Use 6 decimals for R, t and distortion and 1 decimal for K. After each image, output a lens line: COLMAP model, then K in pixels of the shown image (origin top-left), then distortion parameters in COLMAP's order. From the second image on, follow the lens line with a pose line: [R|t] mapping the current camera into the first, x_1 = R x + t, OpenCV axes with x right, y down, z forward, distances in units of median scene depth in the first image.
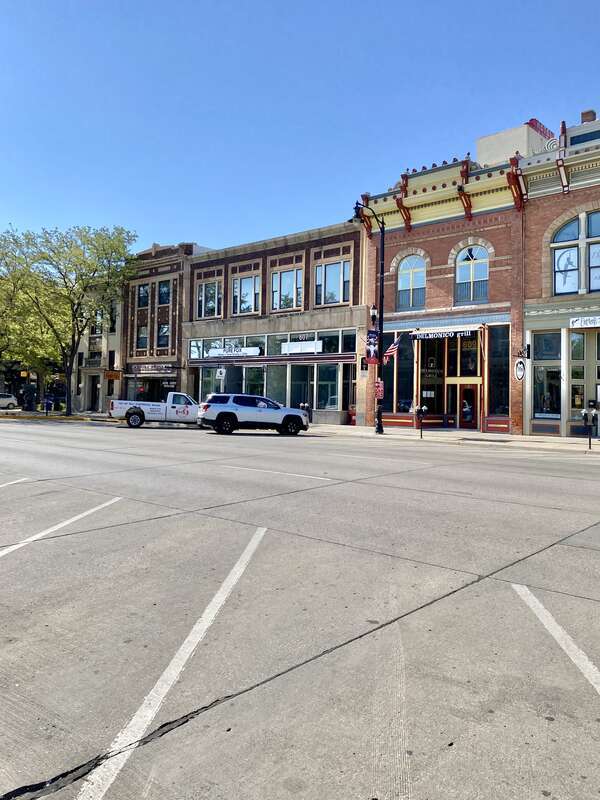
lens RADIAL K [[628.5, 0, 308.7], [0, 628.5, 366.3], [0, 0, 1]] dist [0.114131, -0.320979]
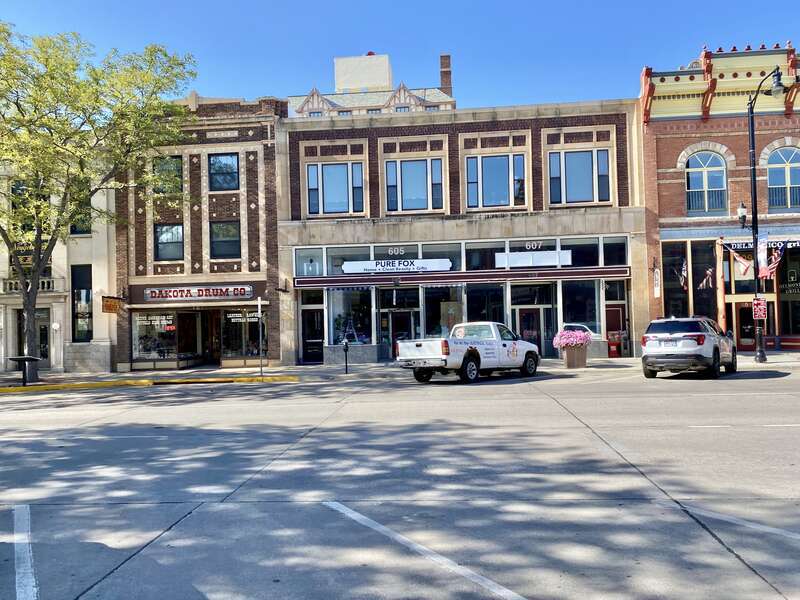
lens RADIAL K [[628.6, 0, 400.1], [0, 628.6, 318.3], [0, 0, 1]] dist [0.047487, -0.057217]
pose [[0.802527, -0.024689, 0.596105, -0.580876], [0.011327, 0.999594, 0.026151, 0.018615], [-0.596509, -0.014235, 0.802480, 0.481532]]
